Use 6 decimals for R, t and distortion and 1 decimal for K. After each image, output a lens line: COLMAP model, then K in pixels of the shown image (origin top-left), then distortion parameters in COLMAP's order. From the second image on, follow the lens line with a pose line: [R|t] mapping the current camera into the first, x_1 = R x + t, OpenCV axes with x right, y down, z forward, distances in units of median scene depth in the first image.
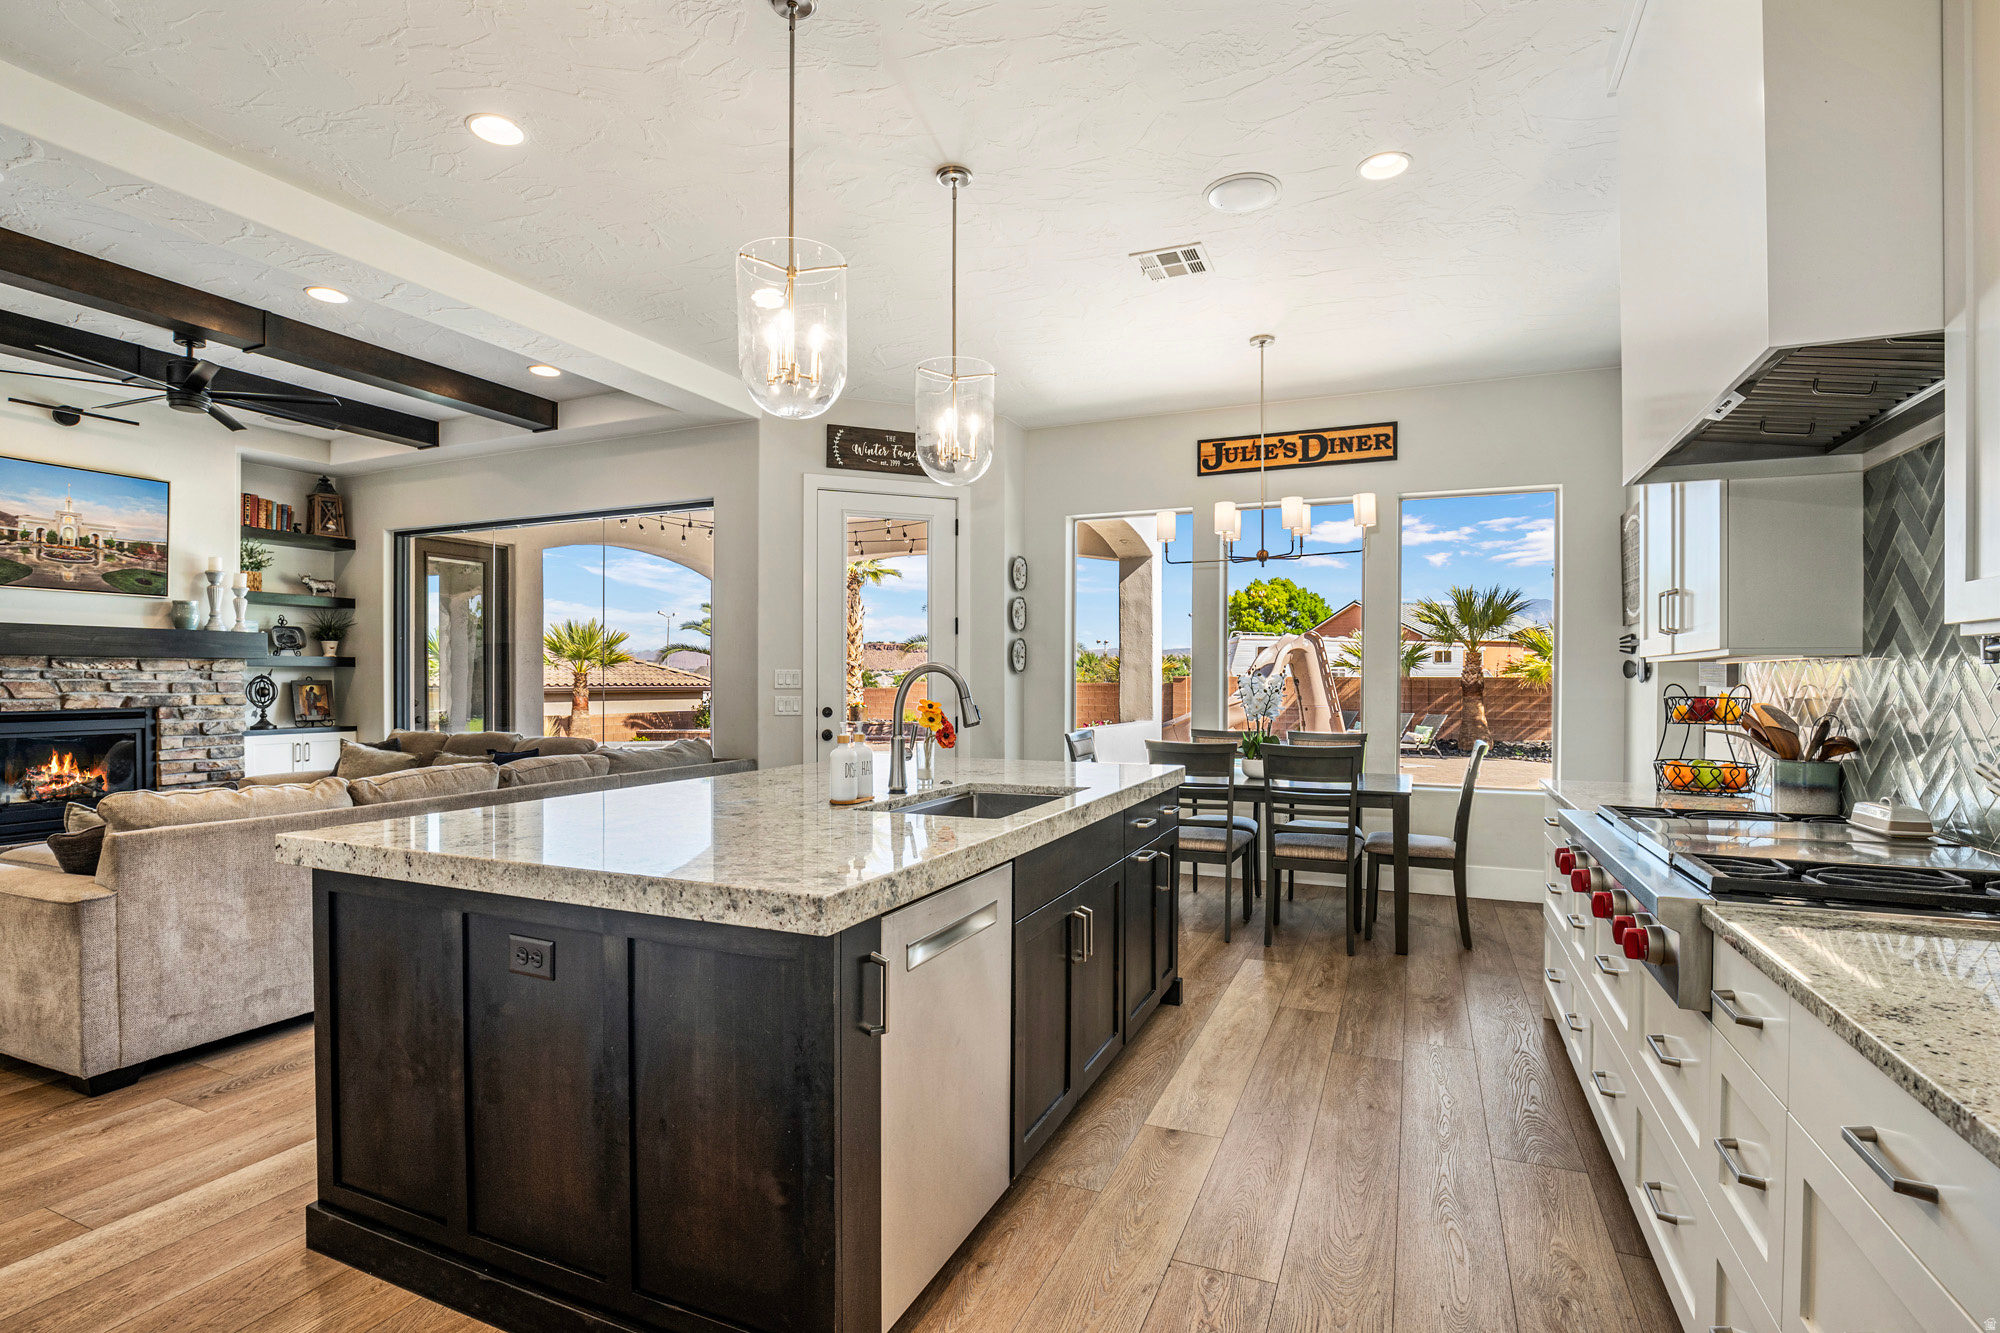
lens RADIAL K [[984.9, 0, 969.3], [0, 984.9, 670.3], [0, 0, 1]] dist [-0.023969, 0.001952]
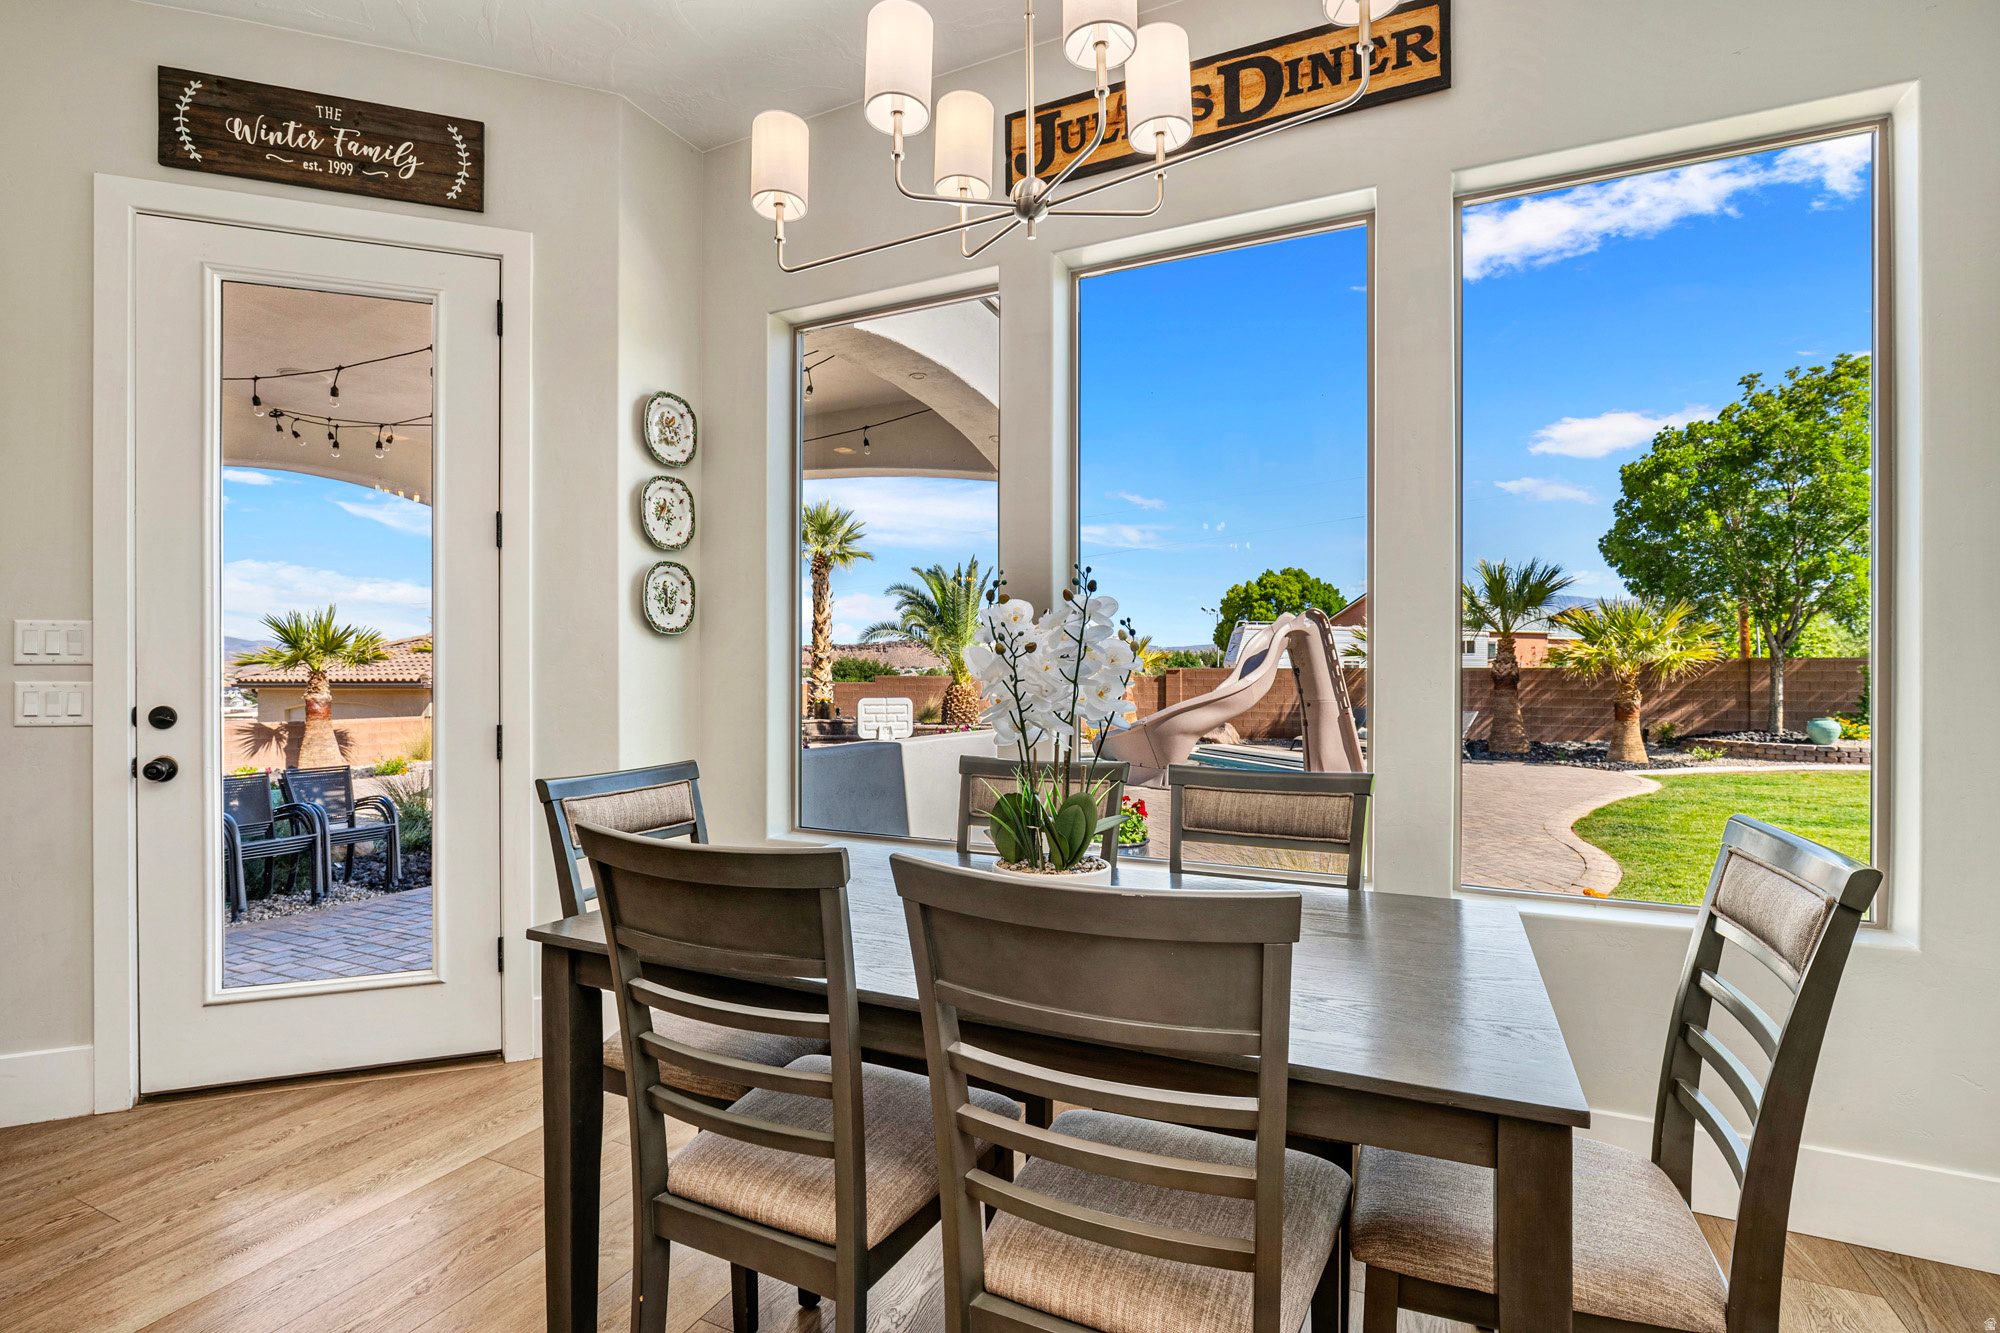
lens RADIAL K [[940.3, 0, 998.1], [0, 940.3, 676.8], [0, 0, 1]] dist [-0.023476, 0.002560]
pose [[0.999983, -0.002552, -0.005335, 0.232562], [0.002600, 0.999956, 0.009035, 0.023598], [0.005312, -0.009049, 0.999945, 0.567832]]
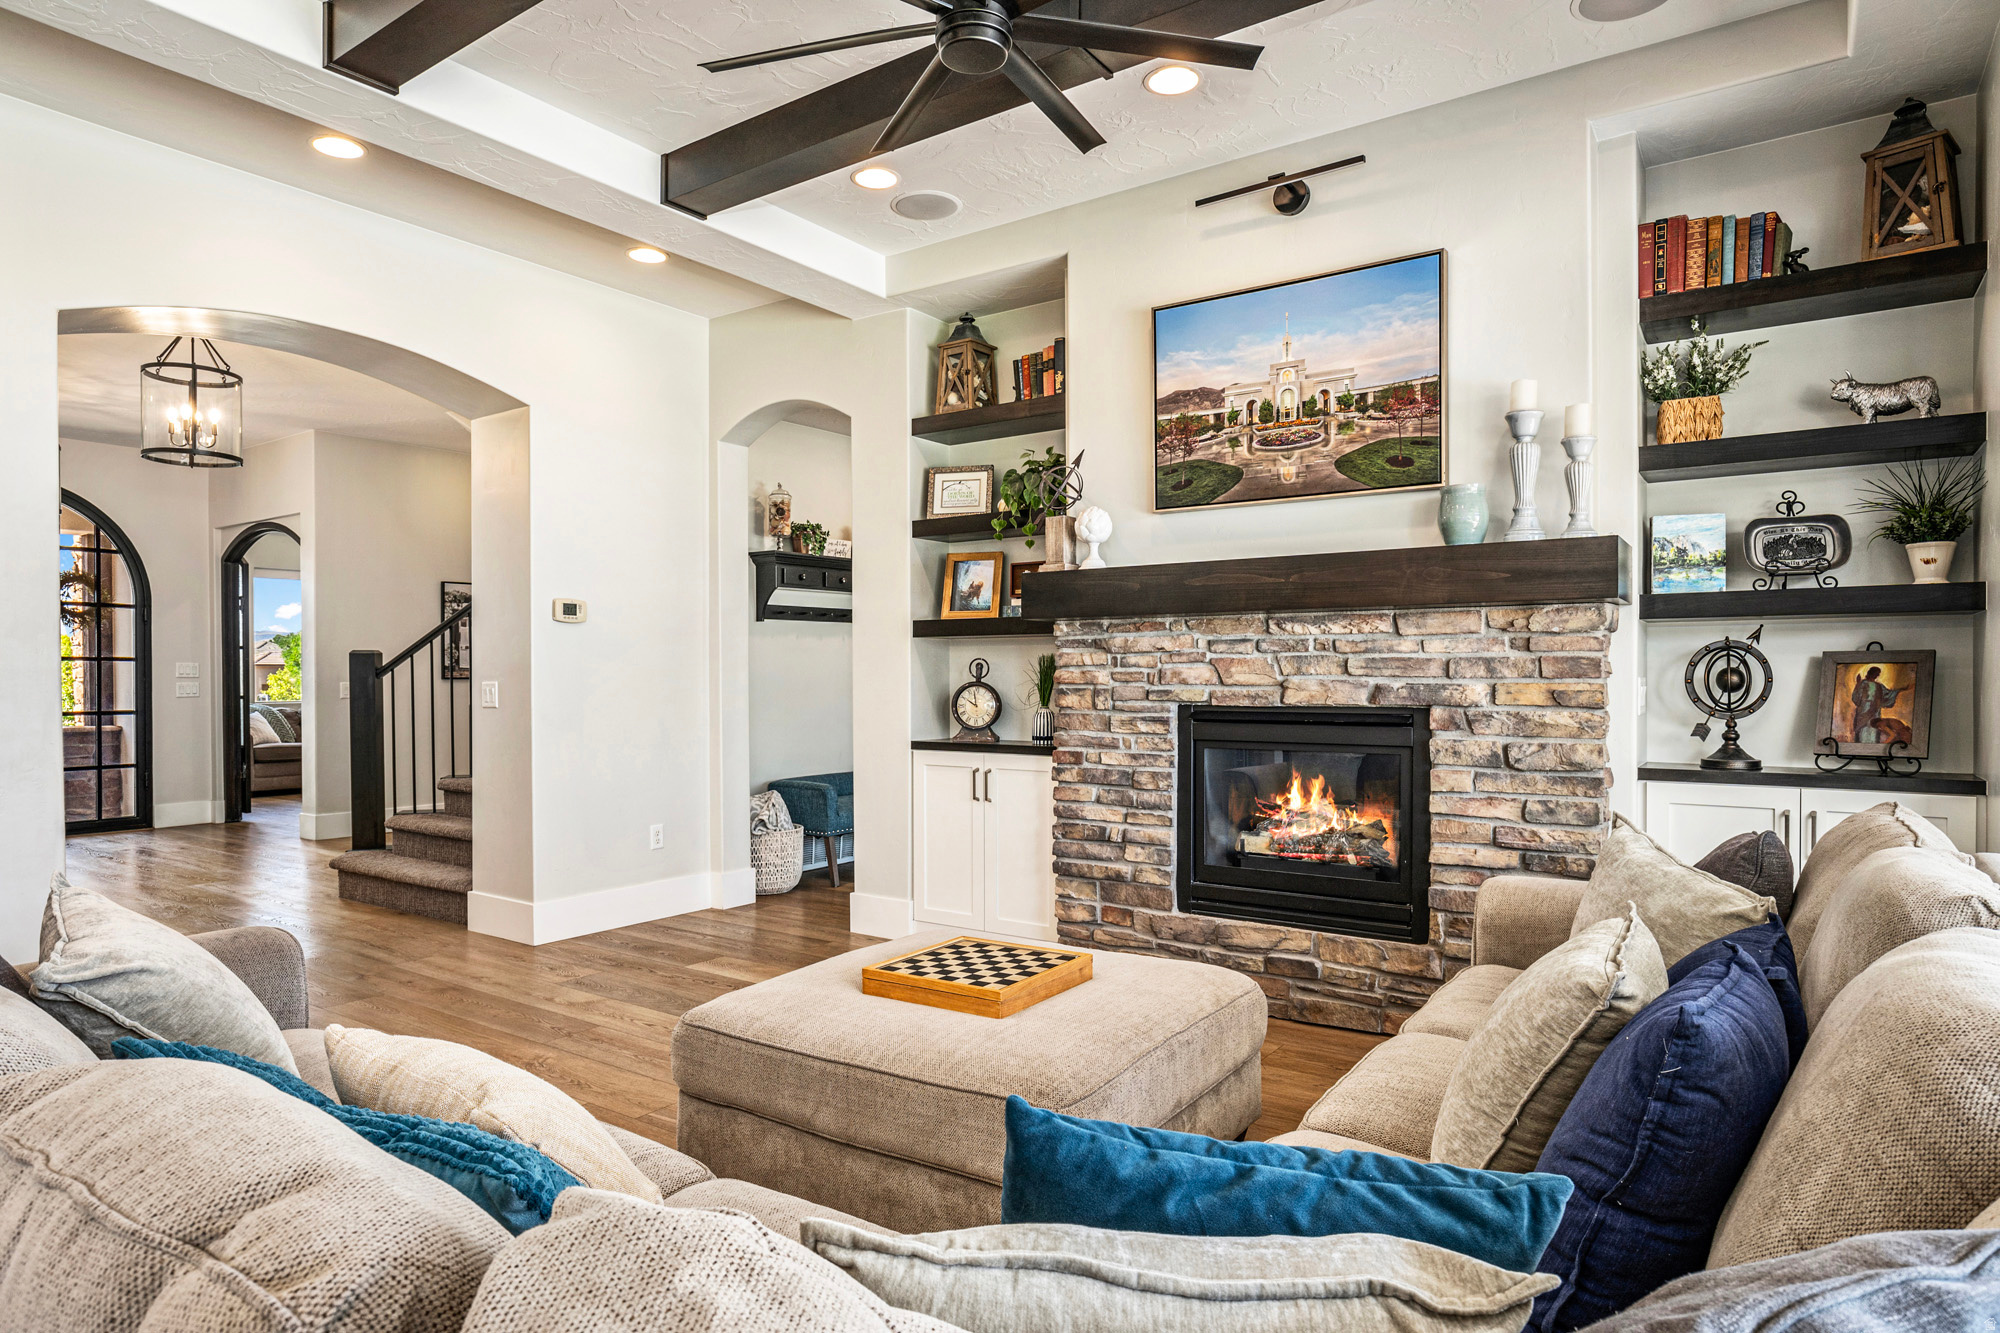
lens RADIAL K [[1184.1, 0, 1018.0], [0, 1184.1, 687.2], [0, 0, 1]] dist [-0.006250, -0.001954]
pose [[-0.162940, 0.006657, -0.986613, -0.197377], [0.009110, 0.999945, 0.005242, 0.022783], [0.986594, -0.008134, -0.162992, 0.891814]]
